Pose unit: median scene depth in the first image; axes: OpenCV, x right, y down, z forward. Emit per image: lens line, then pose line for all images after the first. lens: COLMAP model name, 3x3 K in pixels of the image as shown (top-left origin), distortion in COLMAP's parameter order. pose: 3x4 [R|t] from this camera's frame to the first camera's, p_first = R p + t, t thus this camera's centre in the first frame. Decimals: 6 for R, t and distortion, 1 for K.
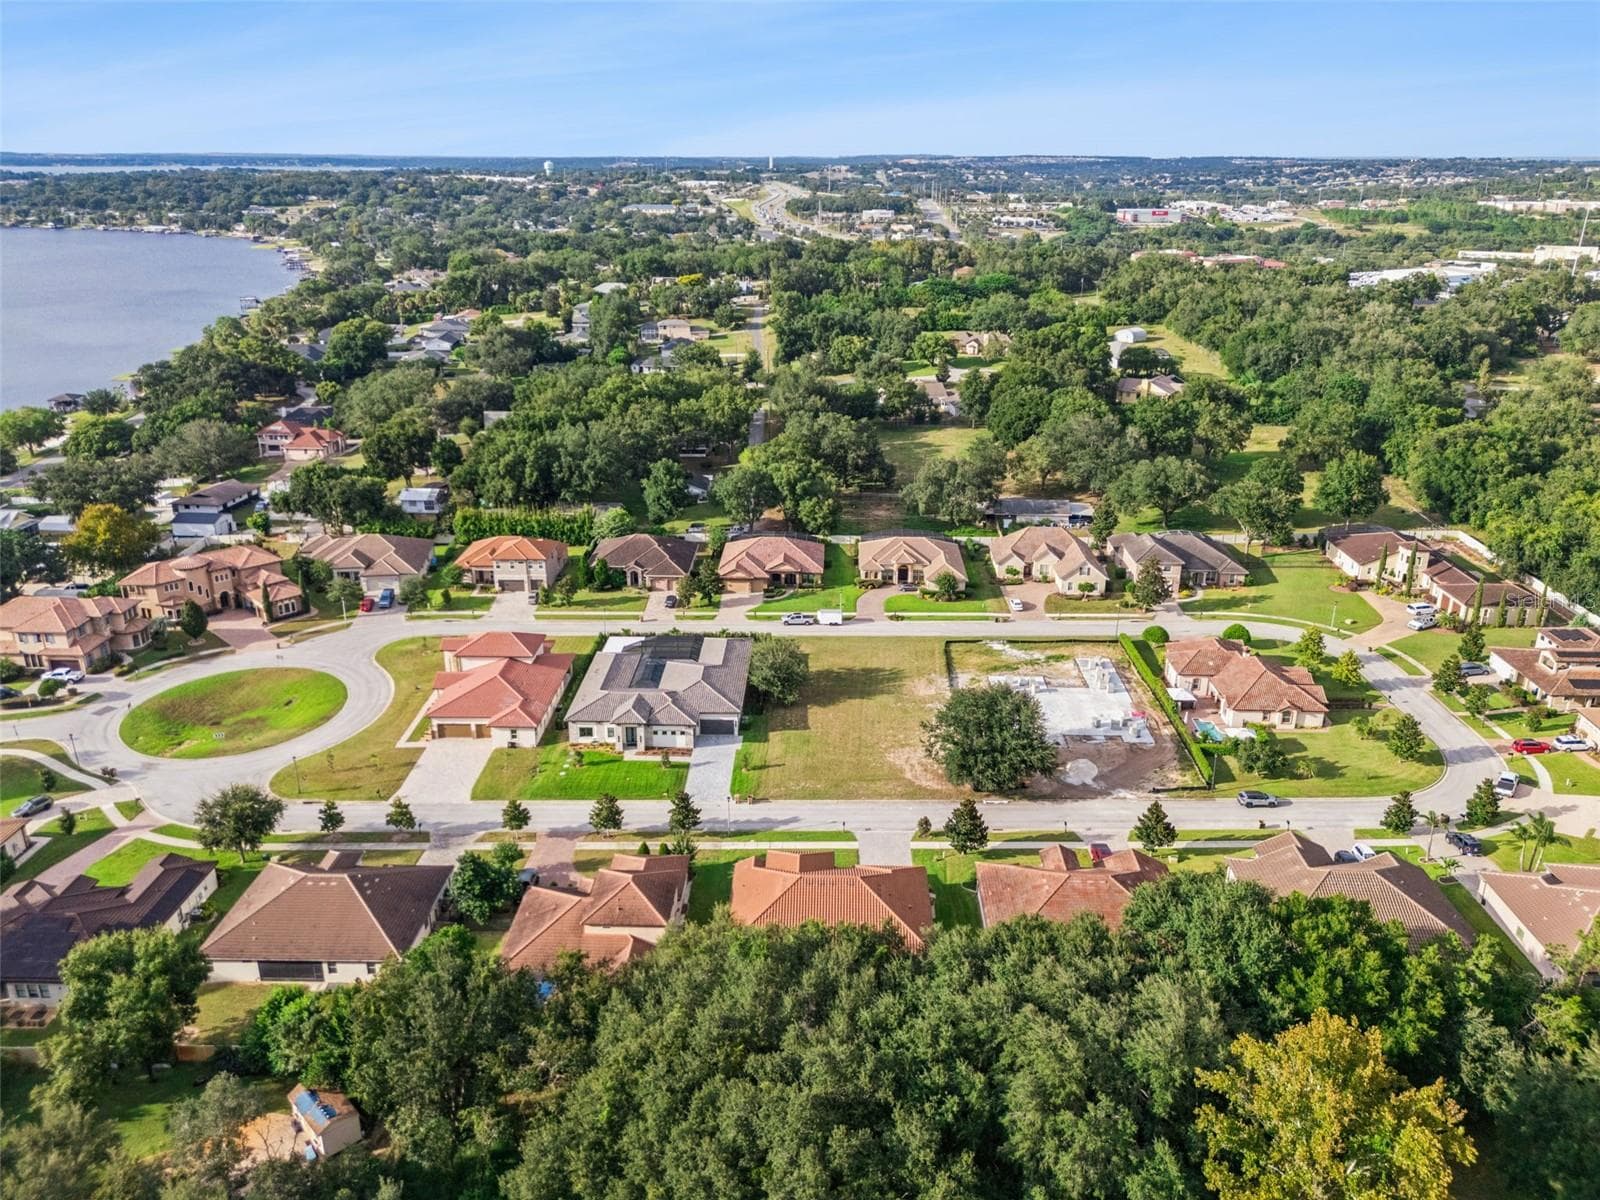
lens RADIAL K [[1167.7, 0, 800.0], [0, 1167.7, 600.0], [0, 0, 1]] dist [0.098011, -0.117450]
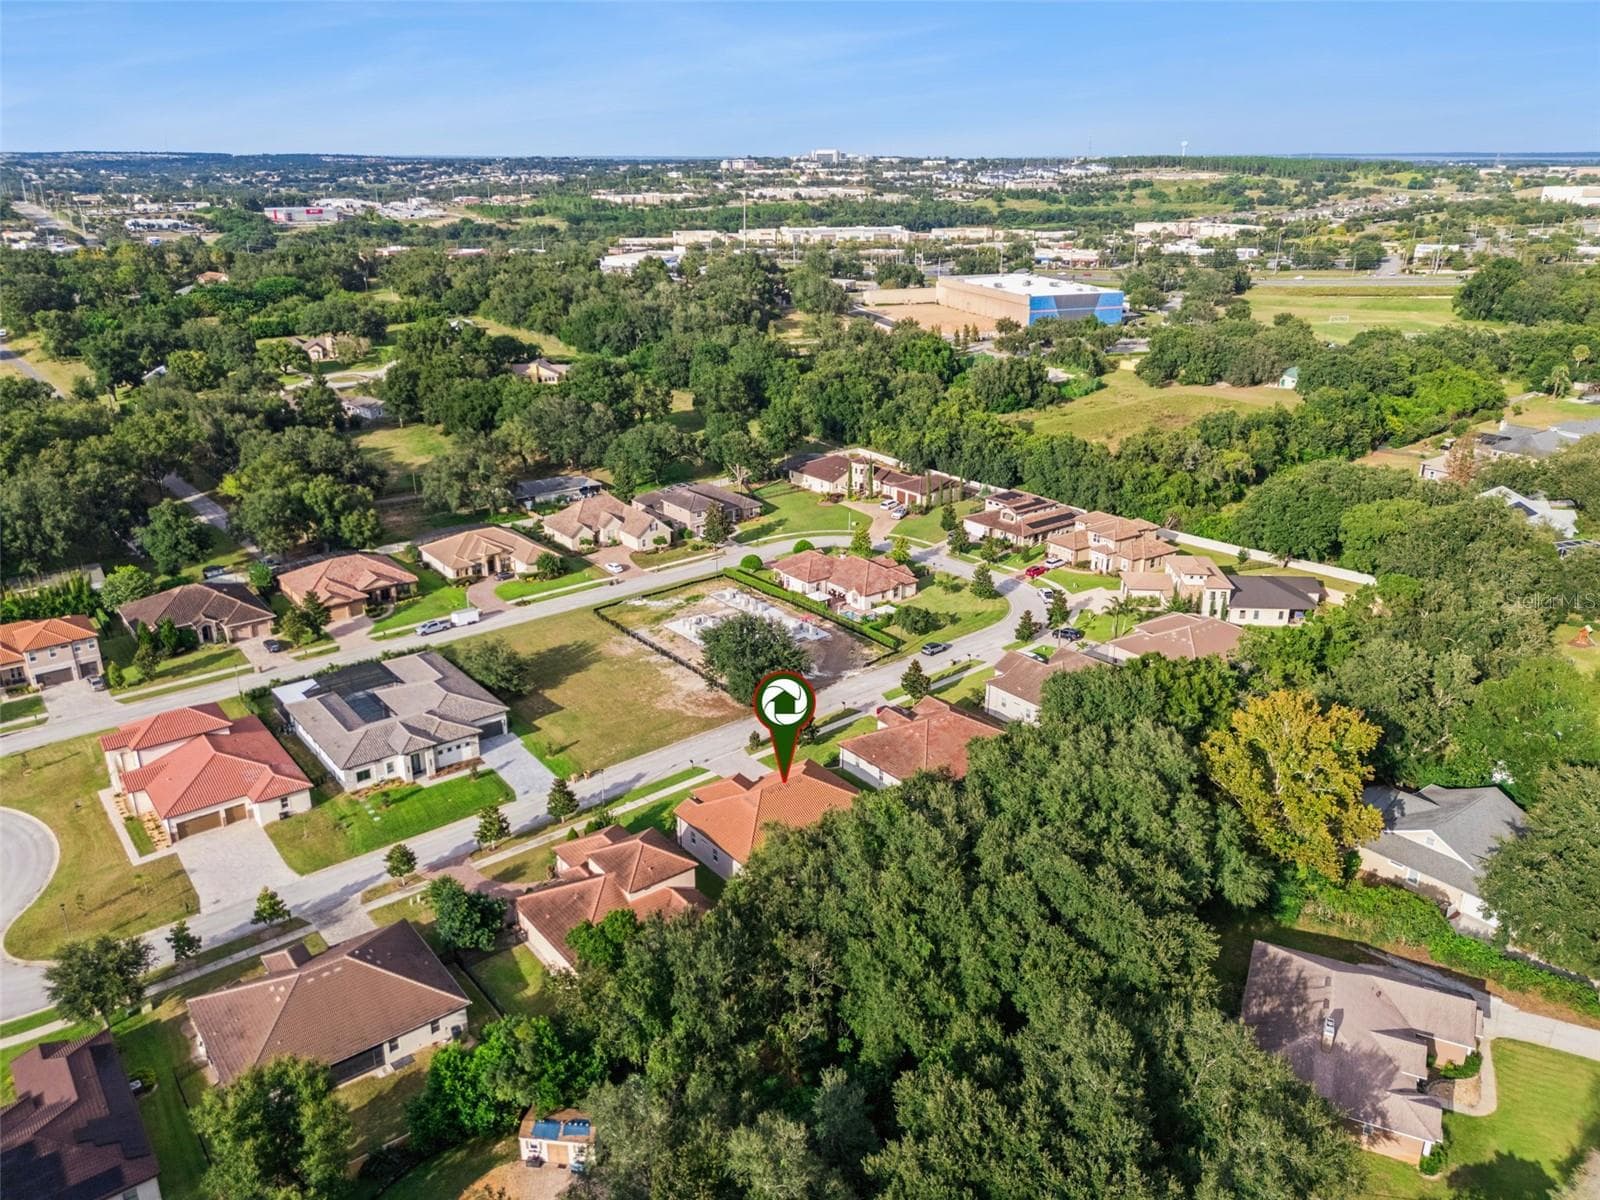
lens RADIAL K [[1167.7, 0, 800.0], [0, 1167.7, 600.0], [0, 0, 1]] dist [0.098011, -0.117450]
pose [[0.773370, -0.227208, 0.591840, -0.328101], [0.226210, 0.971016, 0.077179, -0.011656], [-0.592222, 0.074192, 0.802352, 0.030728]]
